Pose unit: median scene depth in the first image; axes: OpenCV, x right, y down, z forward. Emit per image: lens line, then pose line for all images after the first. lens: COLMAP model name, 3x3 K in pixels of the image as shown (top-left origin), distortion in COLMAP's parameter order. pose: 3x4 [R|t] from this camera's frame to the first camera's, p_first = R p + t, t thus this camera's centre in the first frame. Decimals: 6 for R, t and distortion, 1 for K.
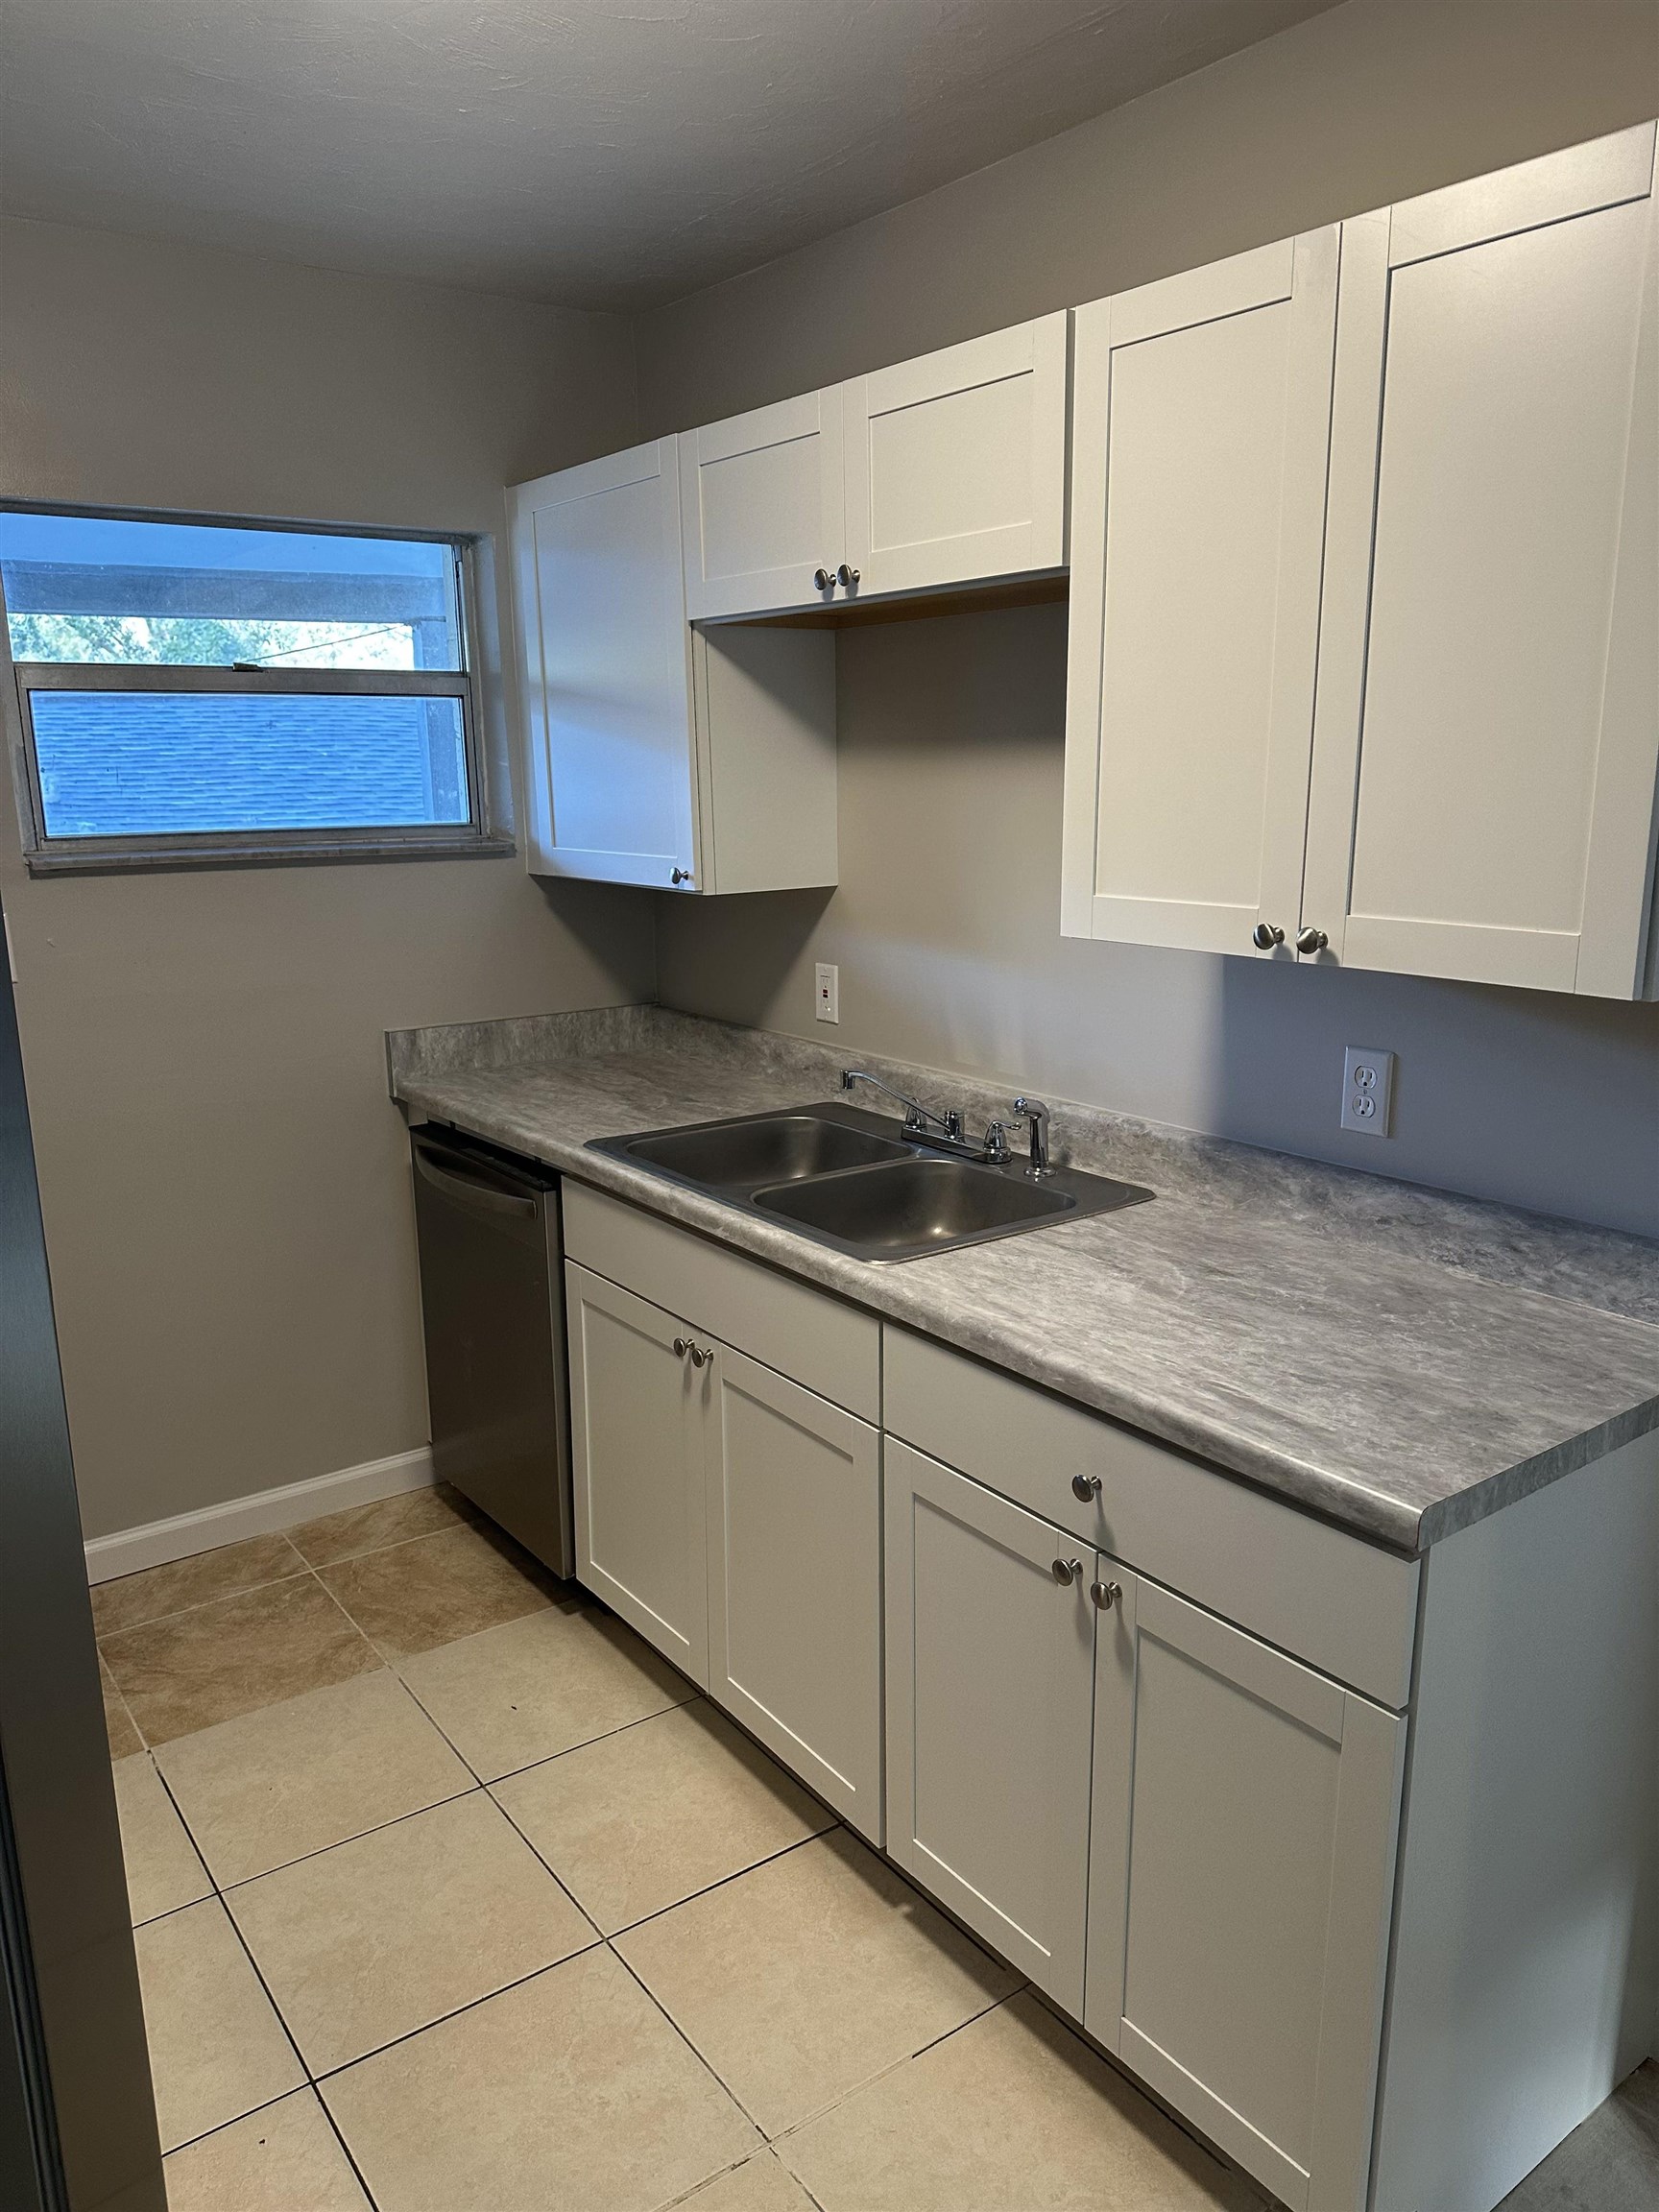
lens RADIAL K [[1559.4, 0, 849.0], [0, 1559.4, 1107.9], [0, 0, 1]] dist [0.008673, -0.000570]
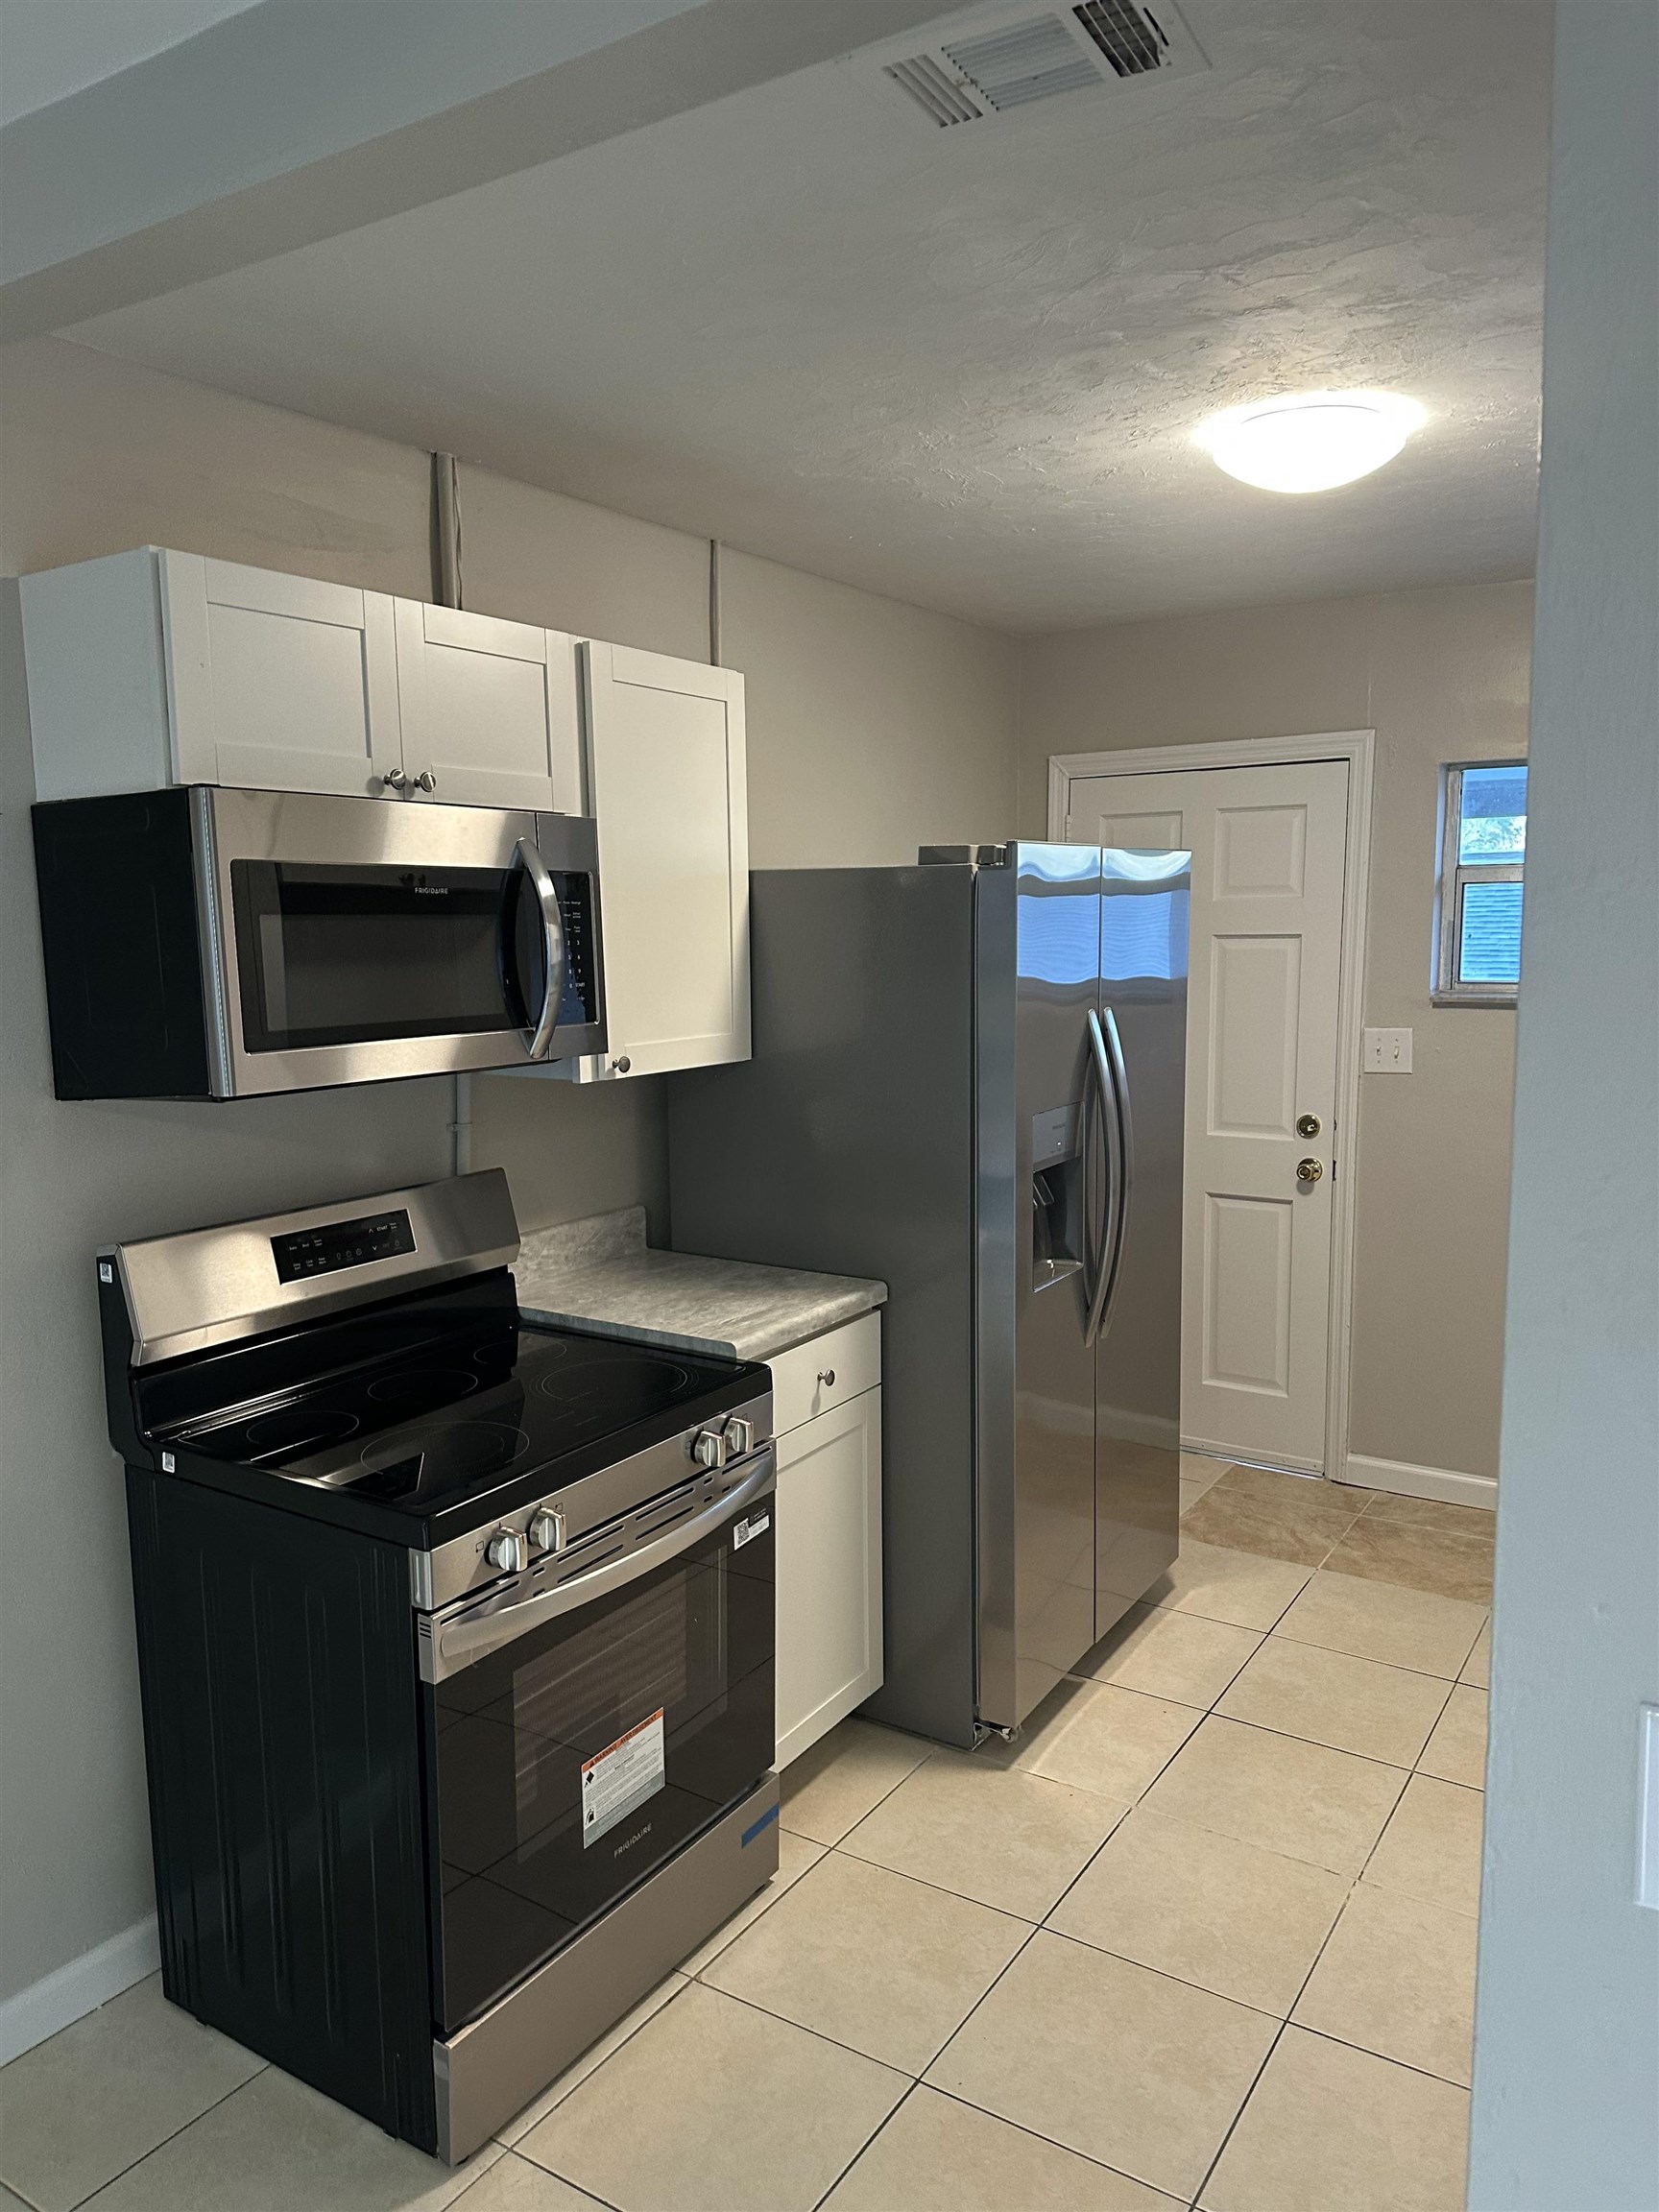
lens RADIAL K [[1559.4, 0, 833.8], [0, 1559.4, 1112.6], [0, 0, 1]] dist [0.008673, -0.000570]
pose [[0.356934, 0.122473, -0.926066, 0.637026], [-0.198800, 0.978617, 0.052800, -0.011532], [0.912730, 0.165256, 0.373650, -0.067263]]
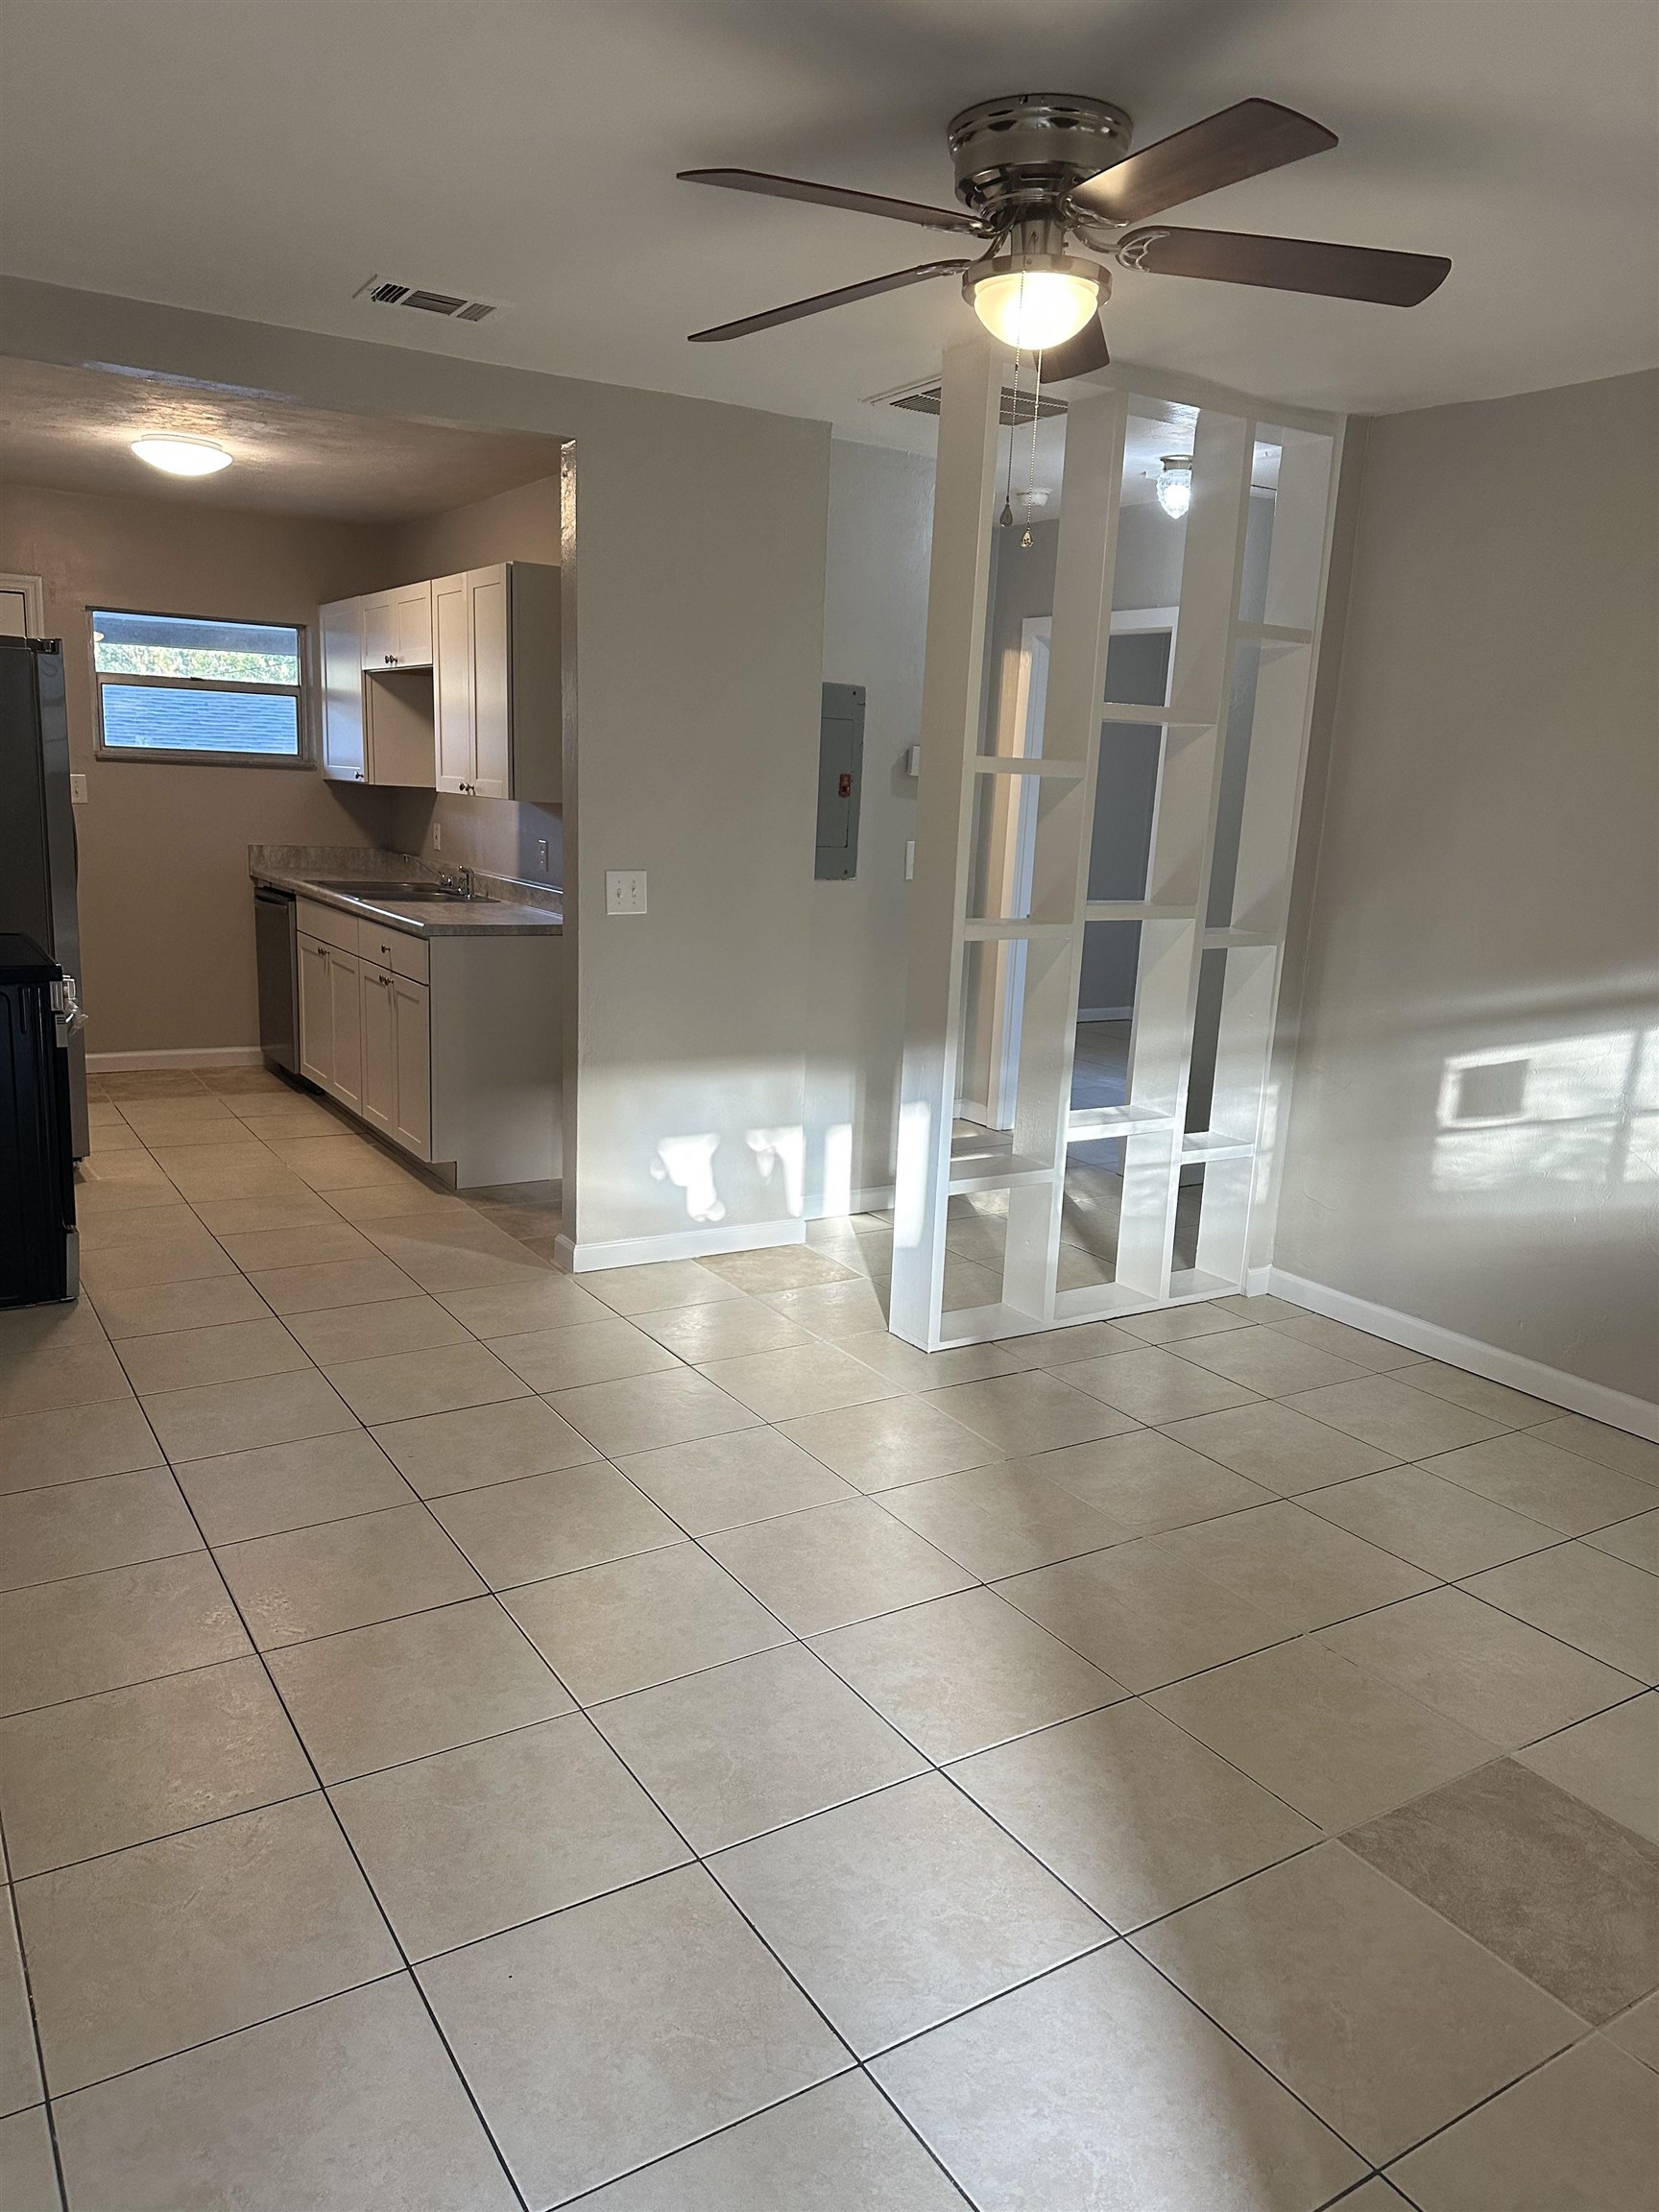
lens RADIAL K [[1559.4, 0, 814.8], [0, 1559.4, 1117.1], [0, 0, 1]] dist [0.008673, -0.000570]
pose [[0.994911, 0.073723, -0.068677, 0.744162], [-0.073966, 0.997260, -0.000997, 0.304421], [0.068415, 0.006071, 0.997638, -1.257009]]
